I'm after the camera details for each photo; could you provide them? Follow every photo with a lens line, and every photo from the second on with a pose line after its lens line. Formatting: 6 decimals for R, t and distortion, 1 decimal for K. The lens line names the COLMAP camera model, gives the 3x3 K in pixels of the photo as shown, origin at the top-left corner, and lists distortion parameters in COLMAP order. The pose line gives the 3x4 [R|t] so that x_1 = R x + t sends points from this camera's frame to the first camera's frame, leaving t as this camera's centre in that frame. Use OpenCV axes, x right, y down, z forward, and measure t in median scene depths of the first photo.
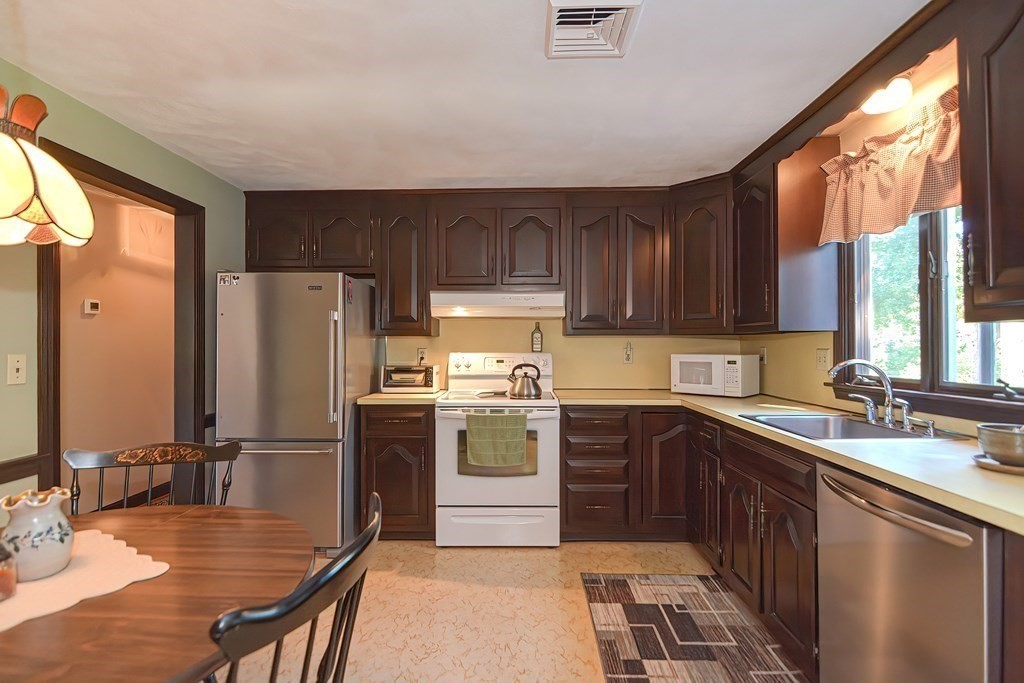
lens RADIAL K [[500.0, 0, 503.2], [0, 500.0, 340.8], [0, 0, 1]] dist [-0.009600, -0.007107]
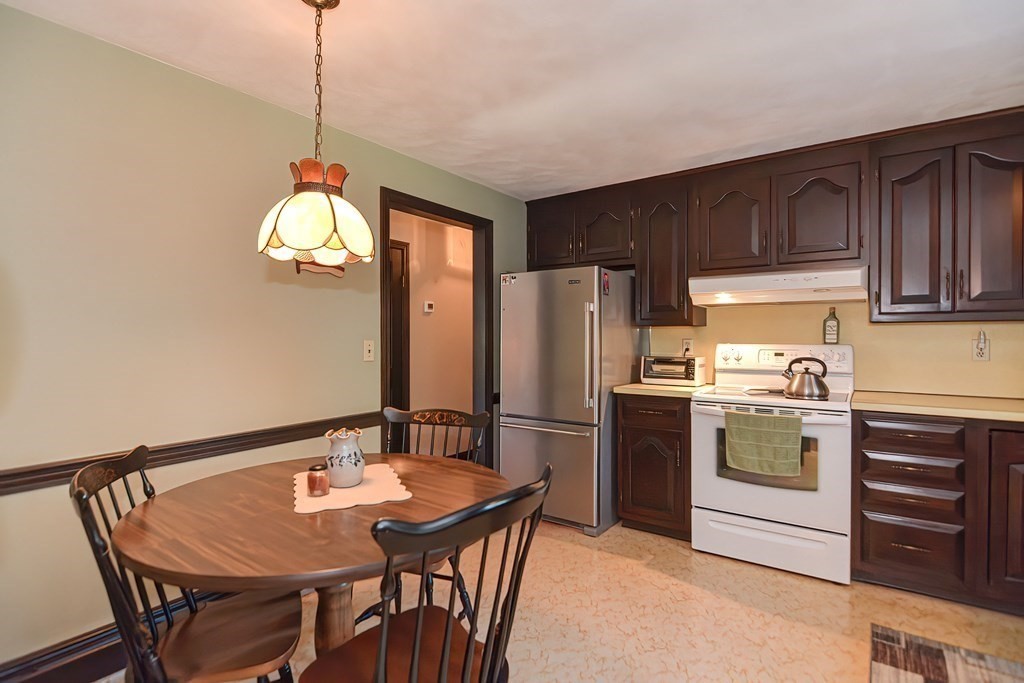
lens RADIAL K [[500.0, 0, 480.6], [0, 500.0, 338.2], [0, 0, 1]] dist [-0.009600, -0.007107]
pose [[0.805120, 0.003392, -0.593103, 0.104665], [0.001210, 0.999972, 0.007362, 0.007523], [0.593111, -0.006645, 0.805093, 0.009631]]
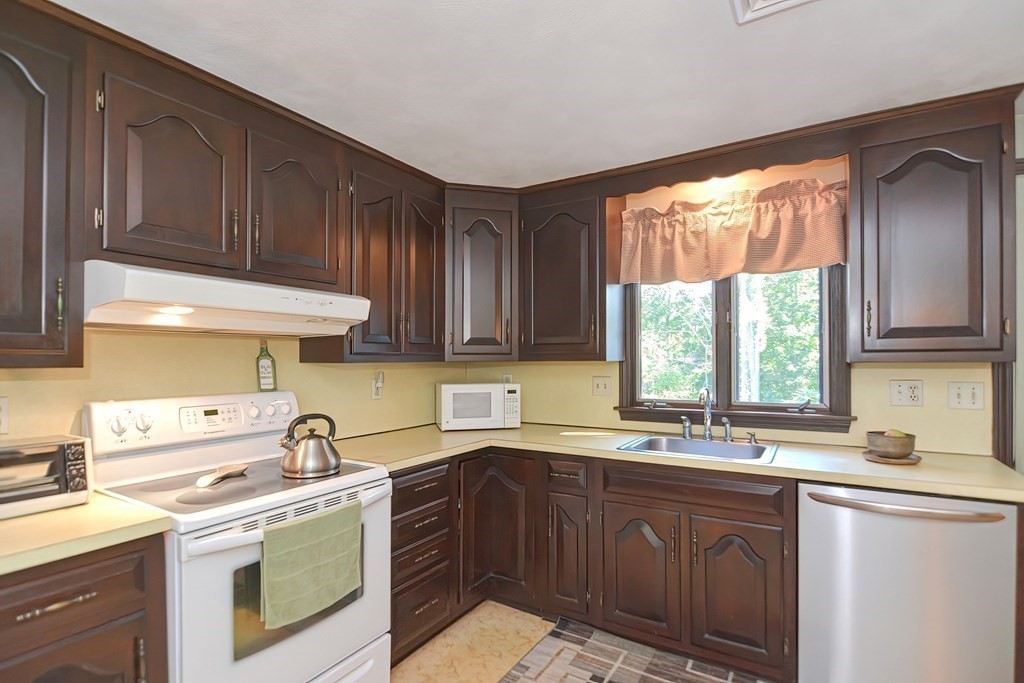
lens RADIAL K [[500.0, 0, 508.1], [0, 500.0, 357.5], [0, 0, 1]] dist [-0.009600, -0.007107]
pose [[0.492918, 0.000978, 0.870075, -0.369225], [-0.002403, 0.999997, 0.000237, -0.021869], [-0.870072, -0.002208, 0.492919, 0.545938]]
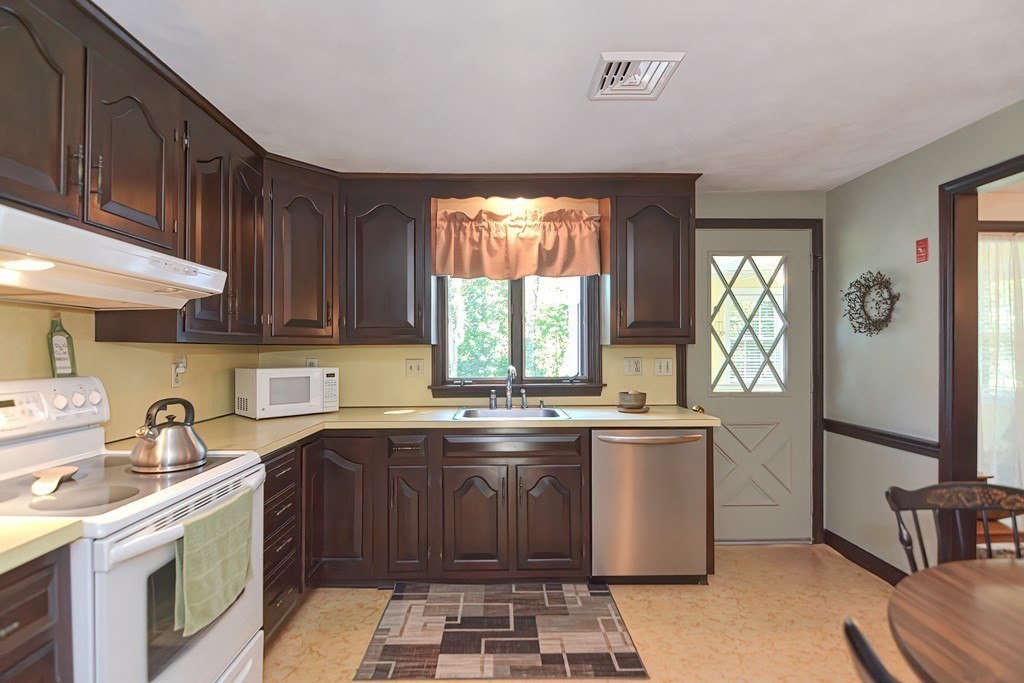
lens RADIAL K [[500.0, 0, 508.4], [0, 500.0, 348.6], [0, 0, 1]] dist [-0.009600, -0.007107]
pose [[-0.069972, 0.006061, 0.997531, -0.504331], [-0.002172, 0.999978, -0.006228, -0.001693], [-0.997547, -0.002603, -0.069957, 0.738997]]
